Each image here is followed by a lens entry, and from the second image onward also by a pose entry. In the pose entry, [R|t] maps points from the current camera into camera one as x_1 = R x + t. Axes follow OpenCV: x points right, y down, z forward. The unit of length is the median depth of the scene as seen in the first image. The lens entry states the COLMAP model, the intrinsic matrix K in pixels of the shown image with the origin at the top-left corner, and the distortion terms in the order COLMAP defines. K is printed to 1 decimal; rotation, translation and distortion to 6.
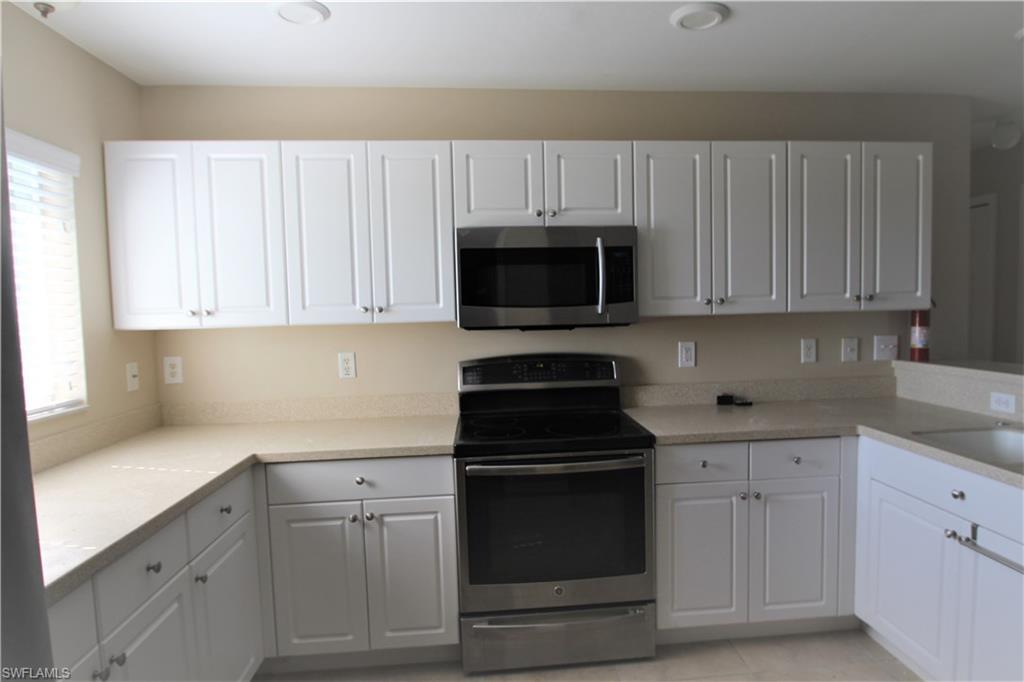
lens RADIAL K [[621.9, 0, 532.7], [0, 621.9, 342.6], [0, 0, 1]] dist [-0.035492, 0.029163]
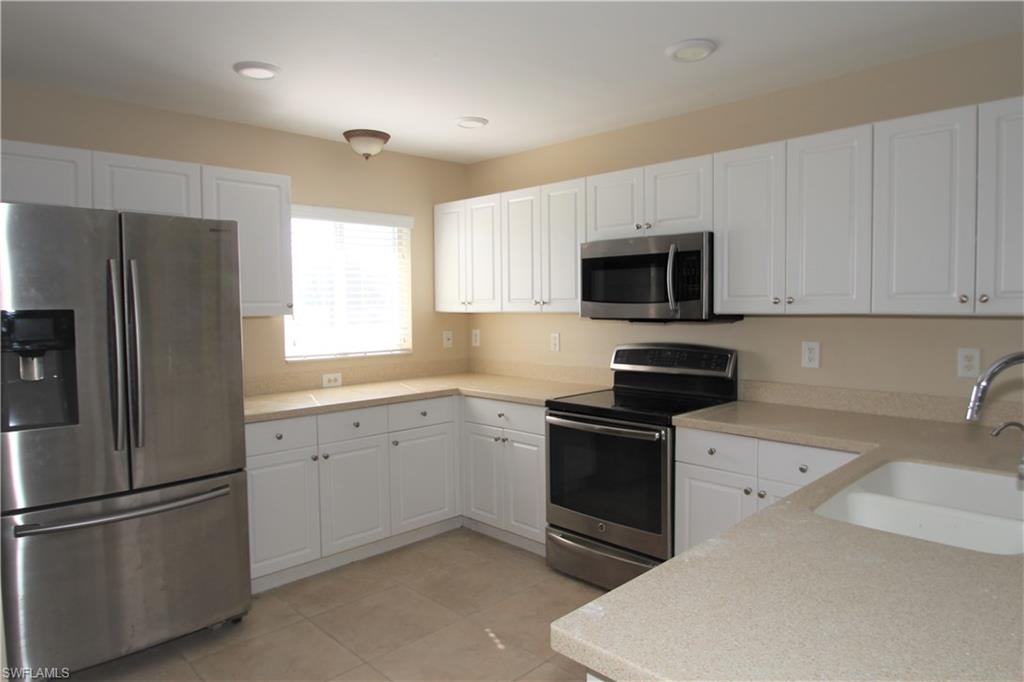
lens RADIAL K [[611.9, 0, 536.6], [0, 611.9, 334.7], [0, 0, 1]] dist [-0.017483, -0.002210]
pose [[0.658696, 0.056171, -0.750309, 0.794194], [-0.054229, 0.998160, 0.027118, -0.017395], [0.750452, 0.022827, 0.660531, 0.059844]]
